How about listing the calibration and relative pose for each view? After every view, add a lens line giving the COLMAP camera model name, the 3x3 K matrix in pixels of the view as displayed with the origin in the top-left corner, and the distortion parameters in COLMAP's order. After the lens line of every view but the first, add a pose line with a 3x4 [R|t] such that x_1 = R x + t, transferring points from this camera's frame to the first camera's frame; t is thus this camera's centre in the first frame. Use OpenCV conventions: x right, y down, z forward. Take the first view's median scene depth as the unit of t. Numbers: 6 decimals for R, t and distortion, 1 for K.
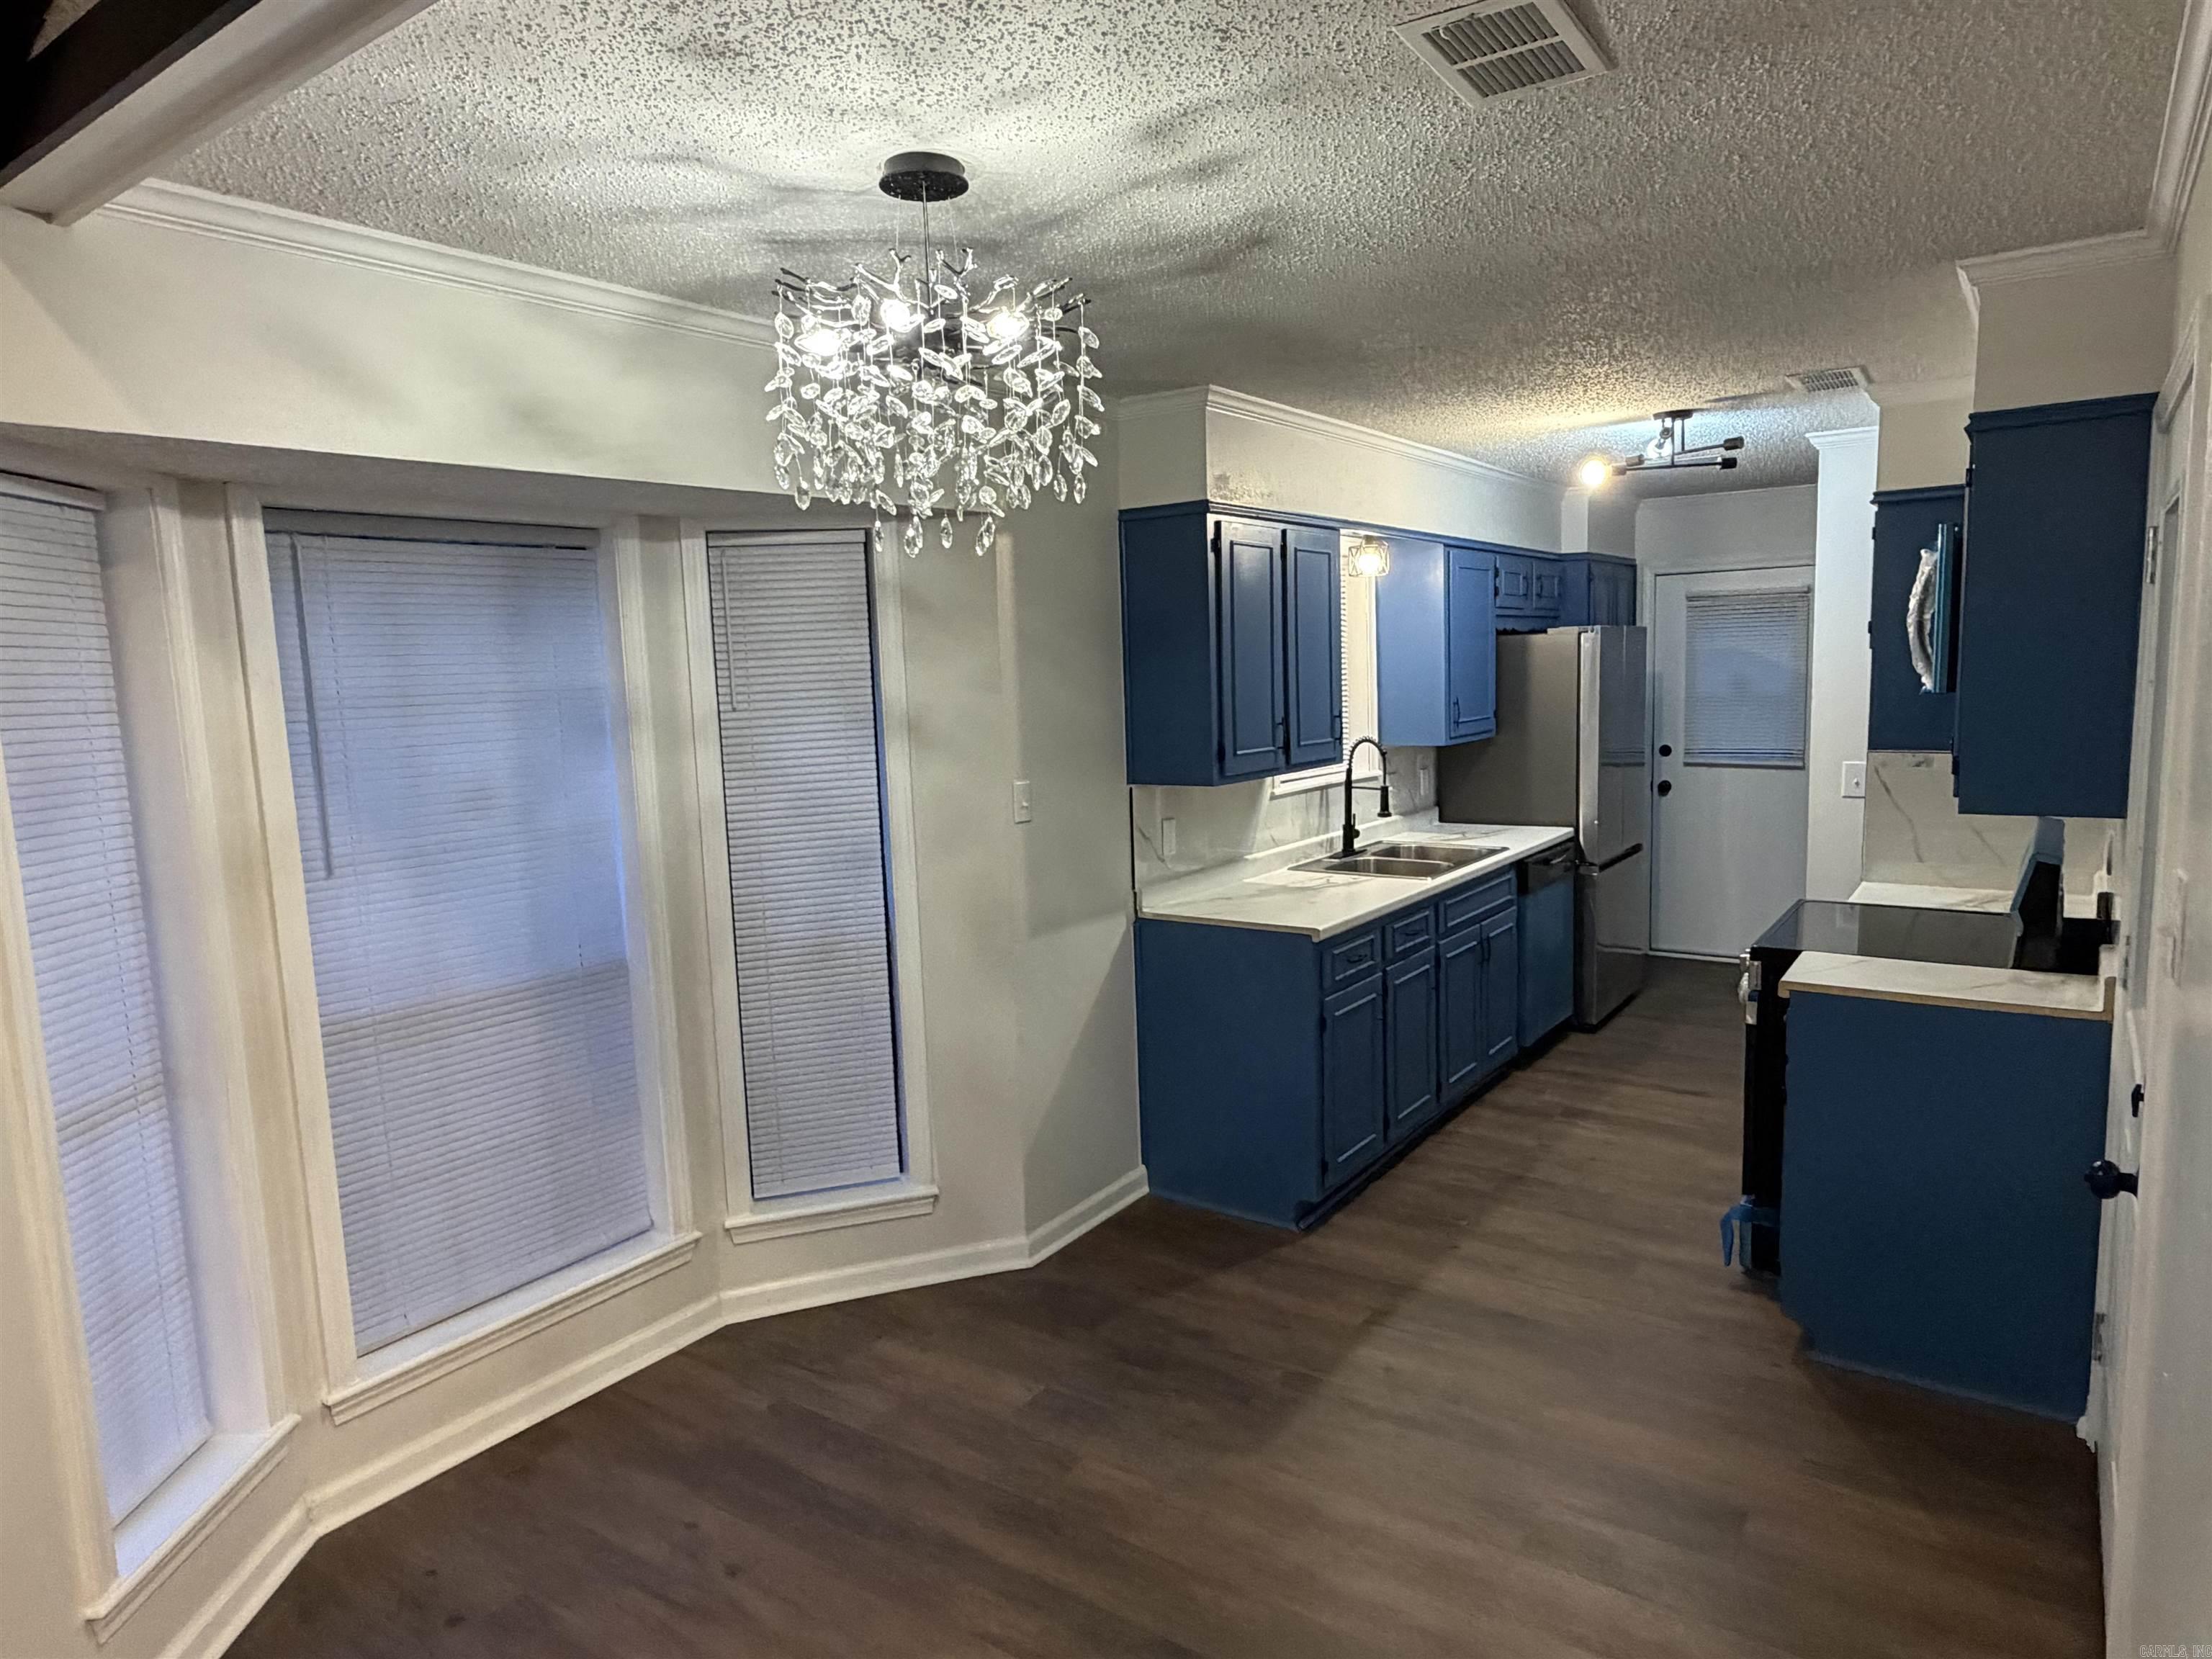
lens RADIAL K [[1338.4, 0, 1106.0], [0, 1338.4, 829.5], [0, 0, 1]] dist [-0.002708, 0.003737]
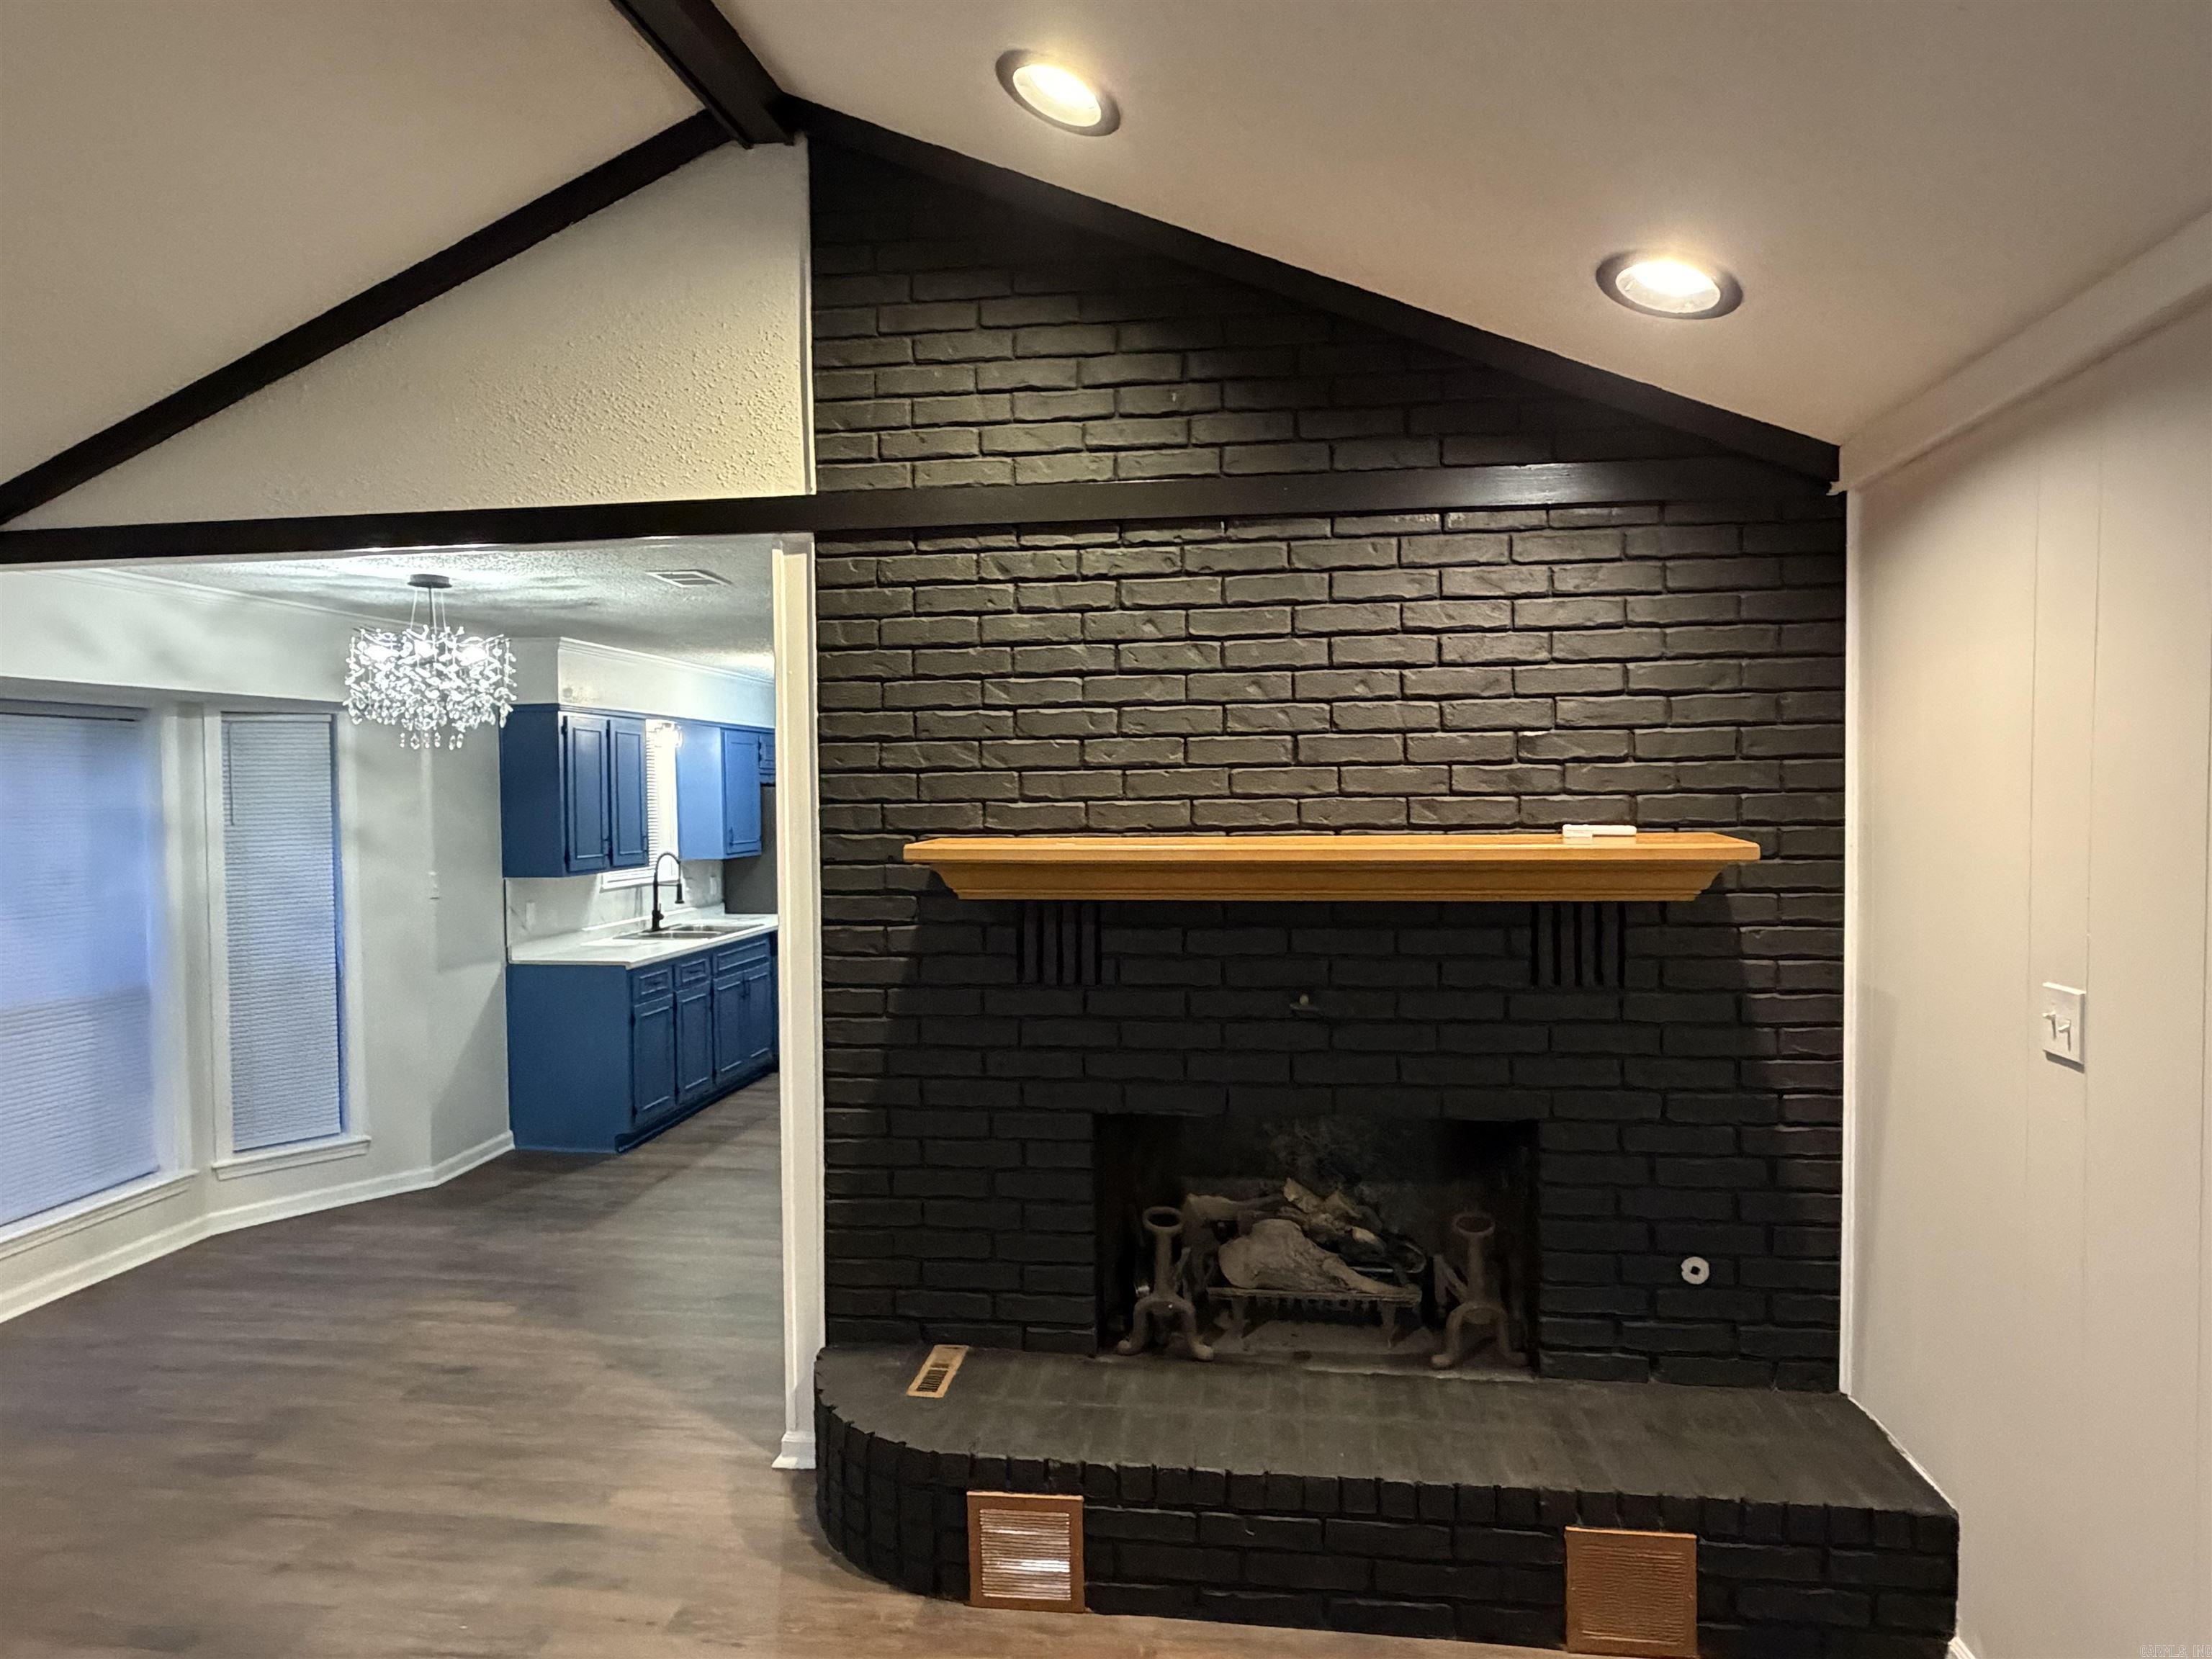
lens RADIAL K [[1338.4, 0, 1106.0], [0, 1338.4, 829.5], [0, 0, 1]] dist [-0.002708, 0.003737]
pose [[0.887479, 0.011715, 0.460700, -0.082730], [0.037284, 0.994575, -0.097114, 0.093270], [-0.459338, 0.103363, 0.882227, -0.743470]]
